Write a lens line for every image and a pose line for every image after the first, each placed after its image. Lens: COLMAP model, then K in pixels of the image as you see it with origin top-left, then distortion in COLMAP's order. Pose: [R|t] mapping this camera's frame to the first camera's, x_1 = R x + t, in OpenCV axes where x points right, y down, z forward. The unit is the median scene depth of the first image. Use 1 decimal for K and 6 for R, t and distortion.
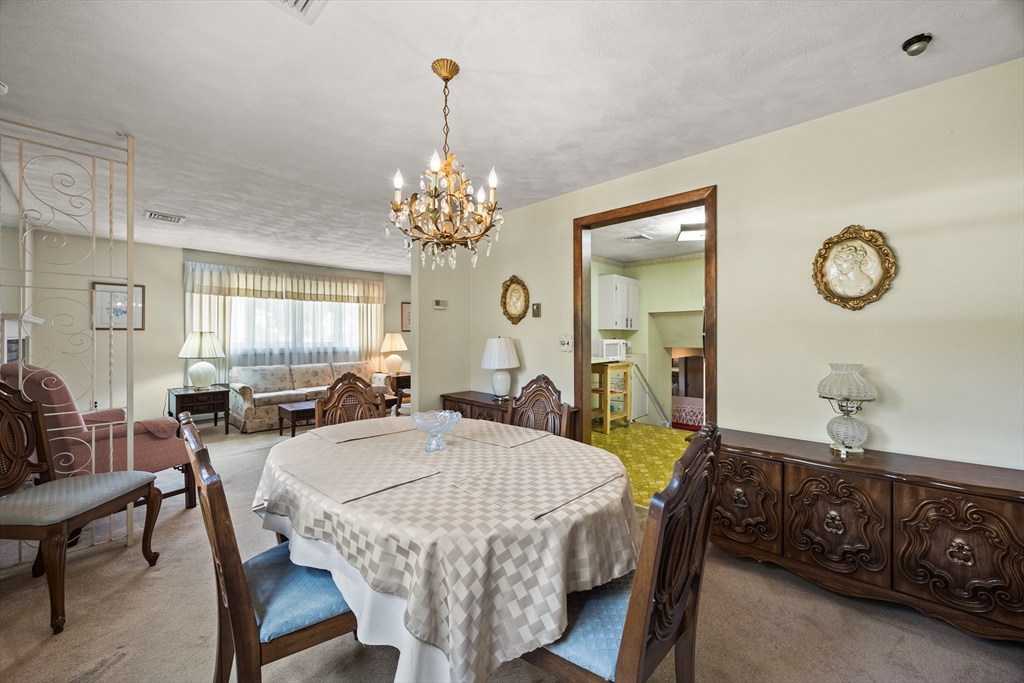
lens RADIAL K [[397.7, 0, 509.6], [0, 397.7, 335.7], [0, 0, 1]] dist [-0.011245, 0.000920]
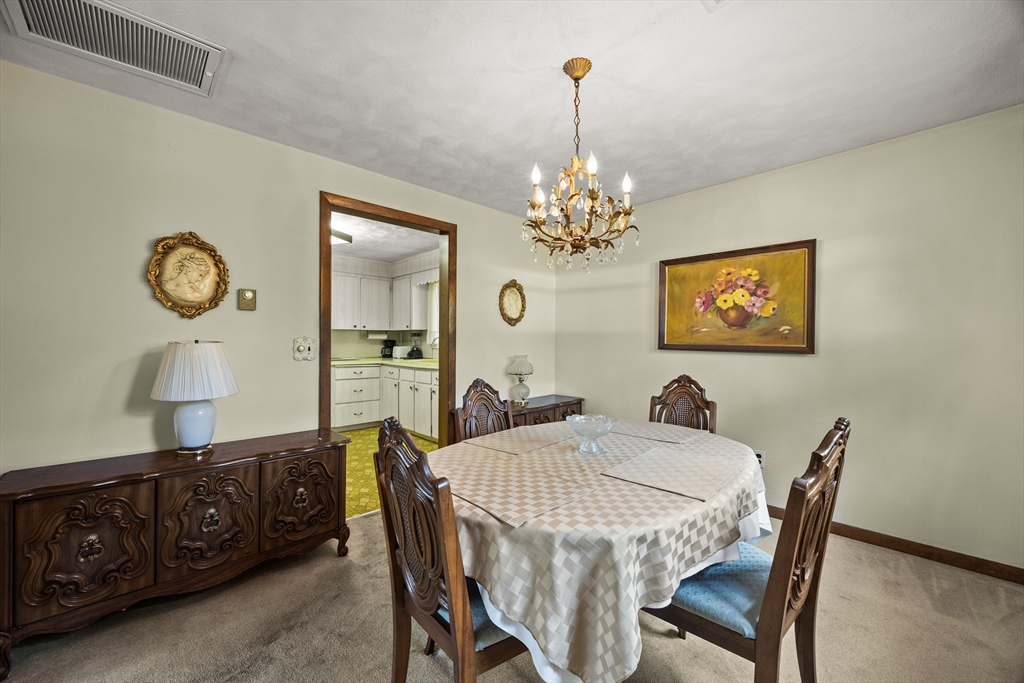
lens RADIAL K [[397.7, 0, 508.5], [0, 397.7, 340.8], [0, 0, 1]] dist [-0.011245, 0.000920]
pose [[0.044074, -0.001486, 0.999027, -0.764398], [-0.002312, 0.999996, 0.001590, 0.001332], [-0.999026, -0.002380, 0.044071, 0.747573]]
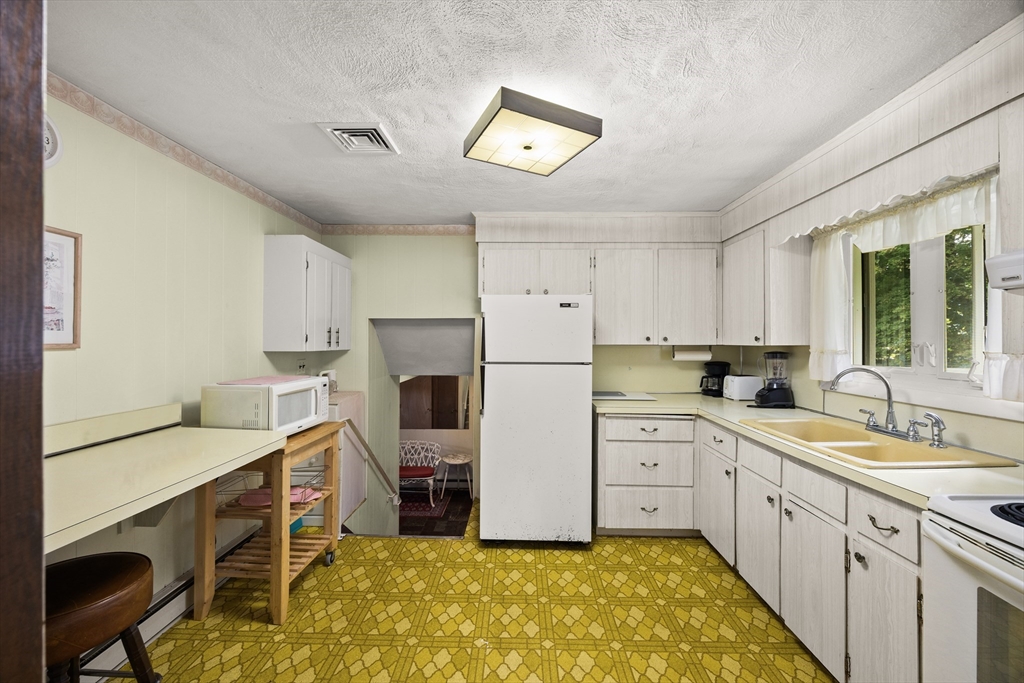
lens RADIAL K [[397.7, 0, 513.7], [0, 397.7, 338.2], [0, 0, 1]] dist [-0.011245, 0.000920]
pose [[0.736695, 0.005196, 0.676205, 0.293995], [-0.001486, 0.999981, -0.006065, -0.067732], [-0.676223, 0.003463, 0.736689, 1.086412]]
